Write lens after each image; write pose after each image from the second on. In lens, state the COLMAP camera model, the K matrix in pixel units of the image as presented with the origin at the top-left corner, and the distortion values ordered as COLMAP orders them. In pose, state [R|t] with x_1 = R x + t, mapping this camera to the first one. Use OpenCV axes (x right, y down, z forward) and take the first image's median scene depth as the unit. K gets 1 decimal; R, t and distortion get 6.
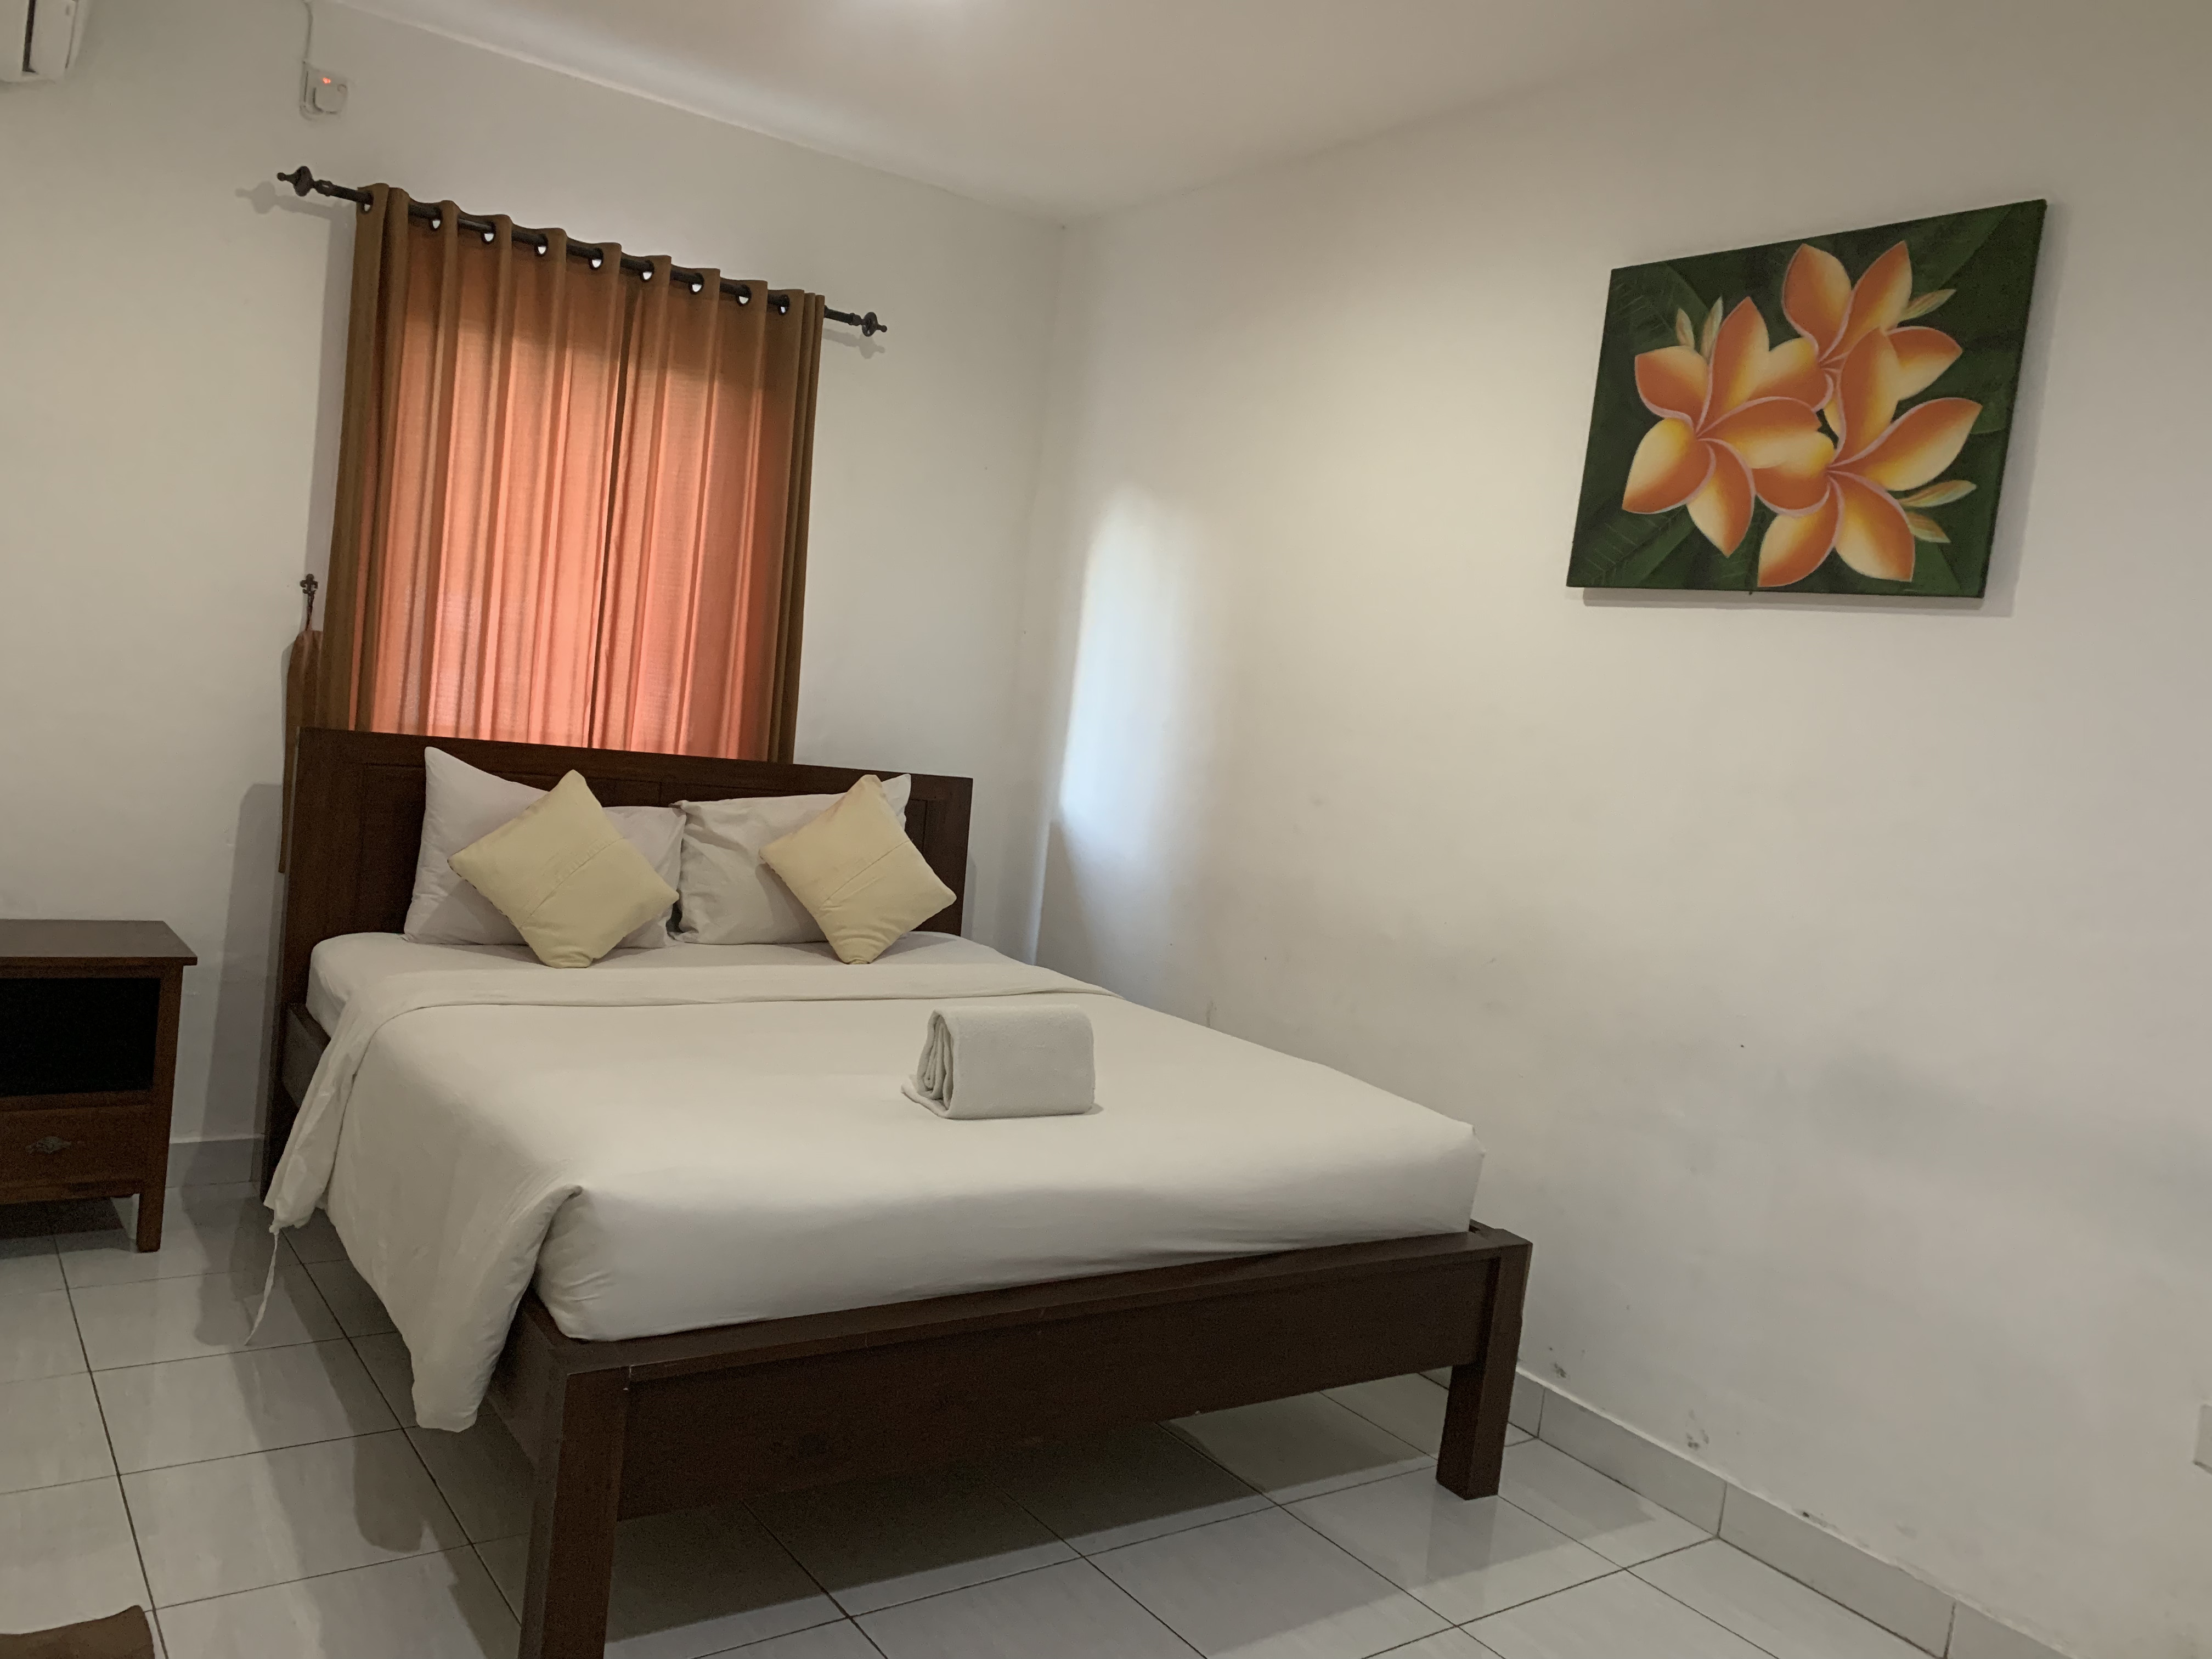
lens RADIAL K [[1707.6, 0, 1099.8], [0, 1707.6, 827.2], [0, 0, 1]] dist [0.055714, -0.034721]
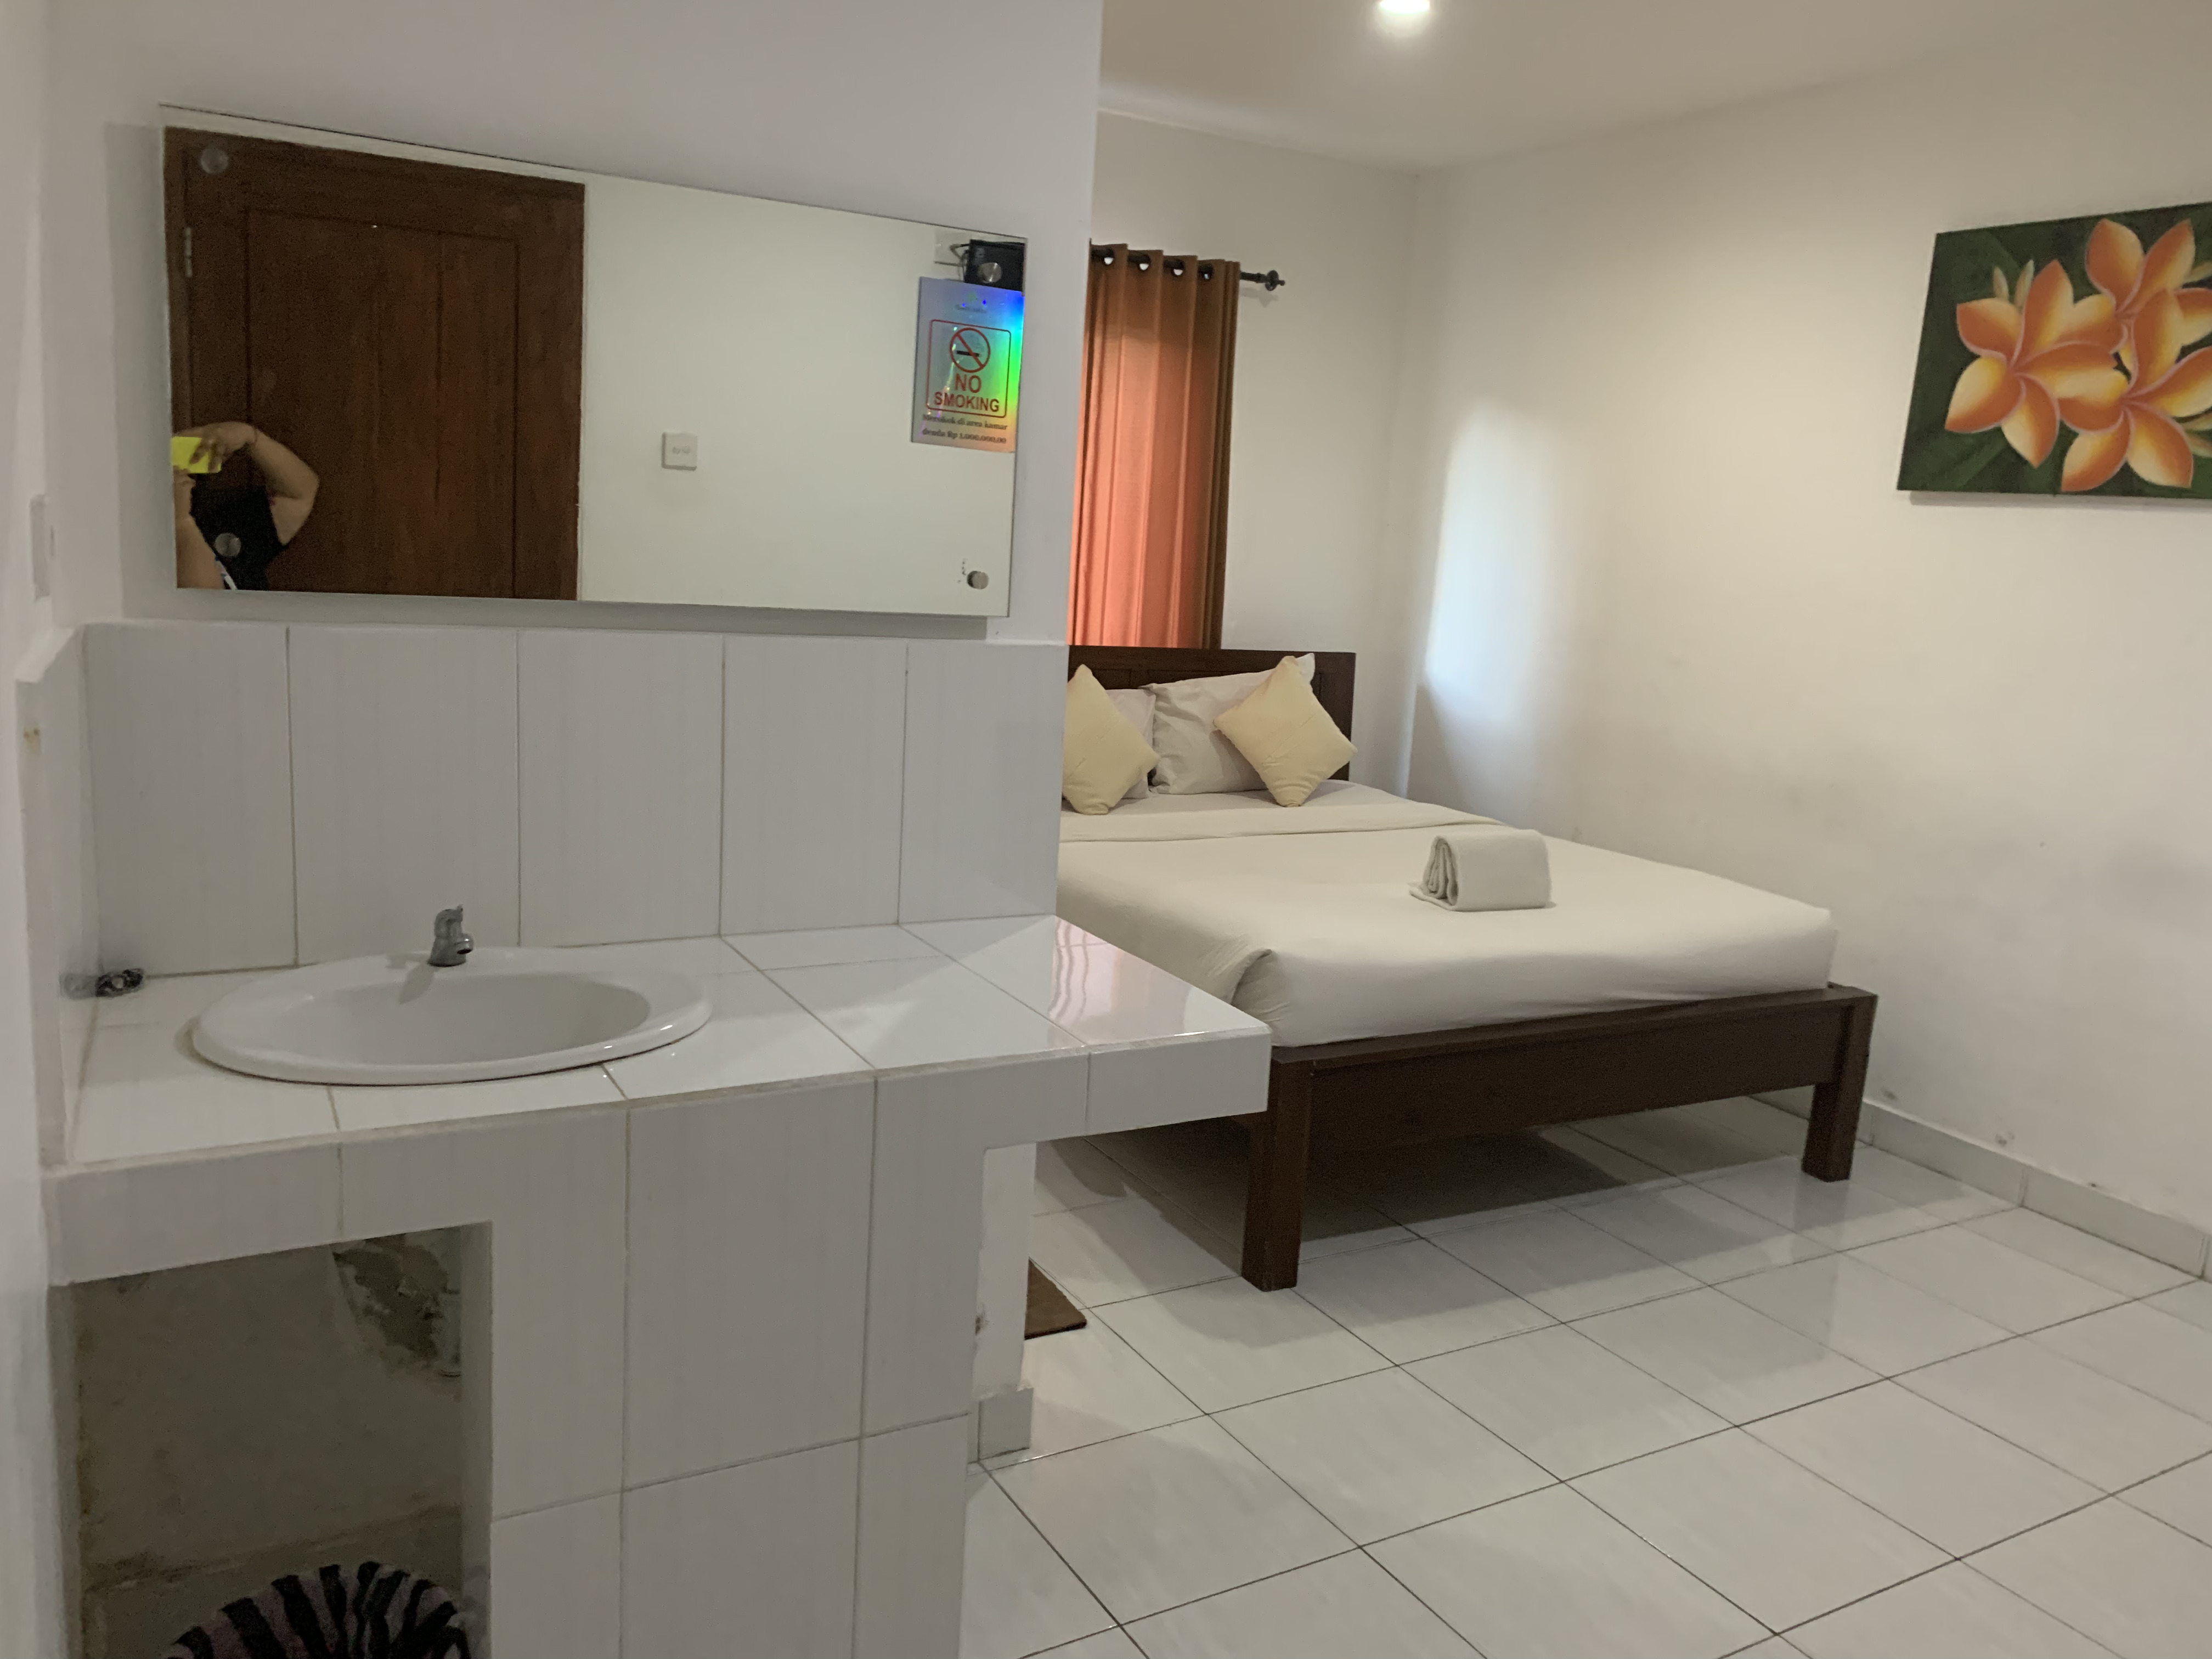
lens RADIAL K [[1707.6, 0, 1124.6], [0, 1707.6, 827.6], [0, 0, 1]] dist [0.055714, -0.034721]
pose [[0.995263, -0.028109, -0.093070, -0.192917], [0.036371, 0.995429, 0.088302, -0.027732], [0.090163, -0.091269, 0.991736, -0.355156]]
